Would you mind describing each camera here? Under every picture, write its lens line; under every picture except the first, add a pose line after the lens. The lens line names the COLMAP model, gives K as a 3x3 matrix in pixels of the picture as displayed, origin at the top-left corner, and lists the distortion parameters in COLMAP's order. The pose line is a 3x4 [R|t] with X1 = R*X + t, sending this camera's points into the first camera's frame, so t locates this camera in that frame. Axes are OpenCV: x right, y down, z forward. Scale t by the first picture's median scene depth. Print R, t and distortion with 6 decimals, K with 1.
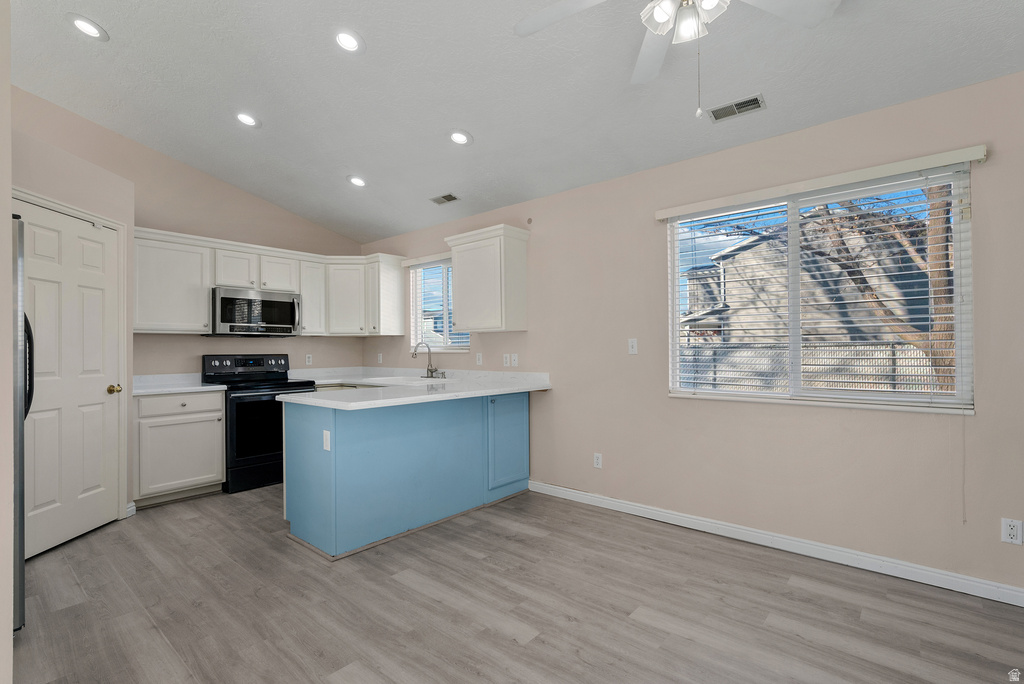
lens RADIAL K [[475.4, 0, 517.8], [0, 475.4, 345.4], [0, 0, 1]] dist [-0.005887, 0.001388]
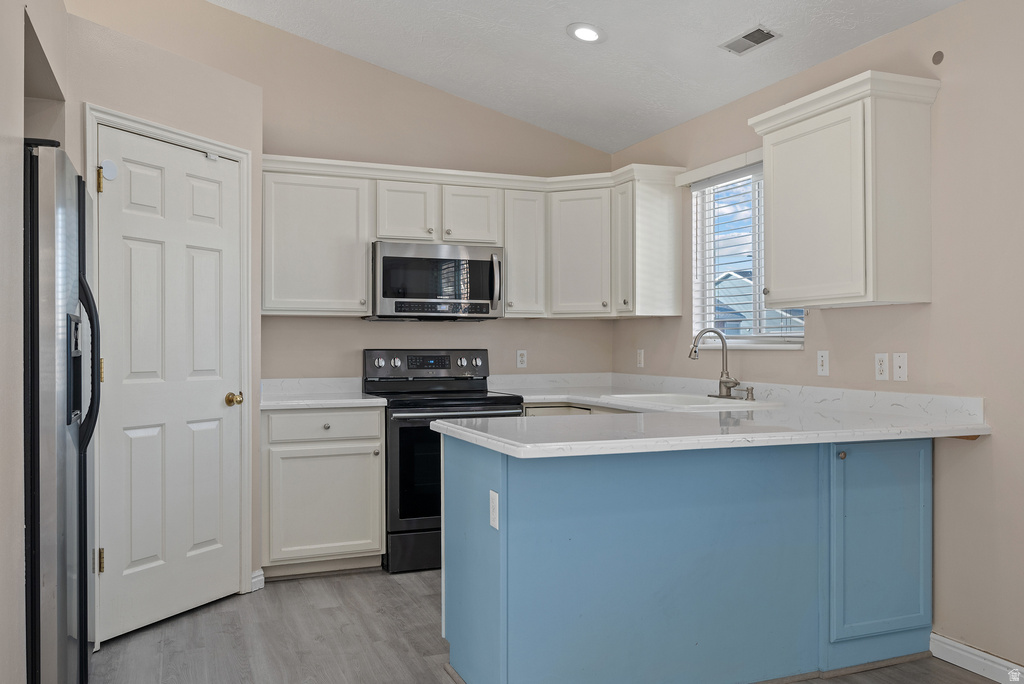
lens RADIAL K [[835.7, 0, 515.9], [0, 835.7, 344.5], [0, 0, 1]] dist [0.000875, -0.008591]
pose [[0.883899, 0.007444, -0.467619, 0.045960], [-0.002136, 0.999927, 0.011880, 0.000302], [0.467673, -0.009502, 0.883850, 0.121540]]
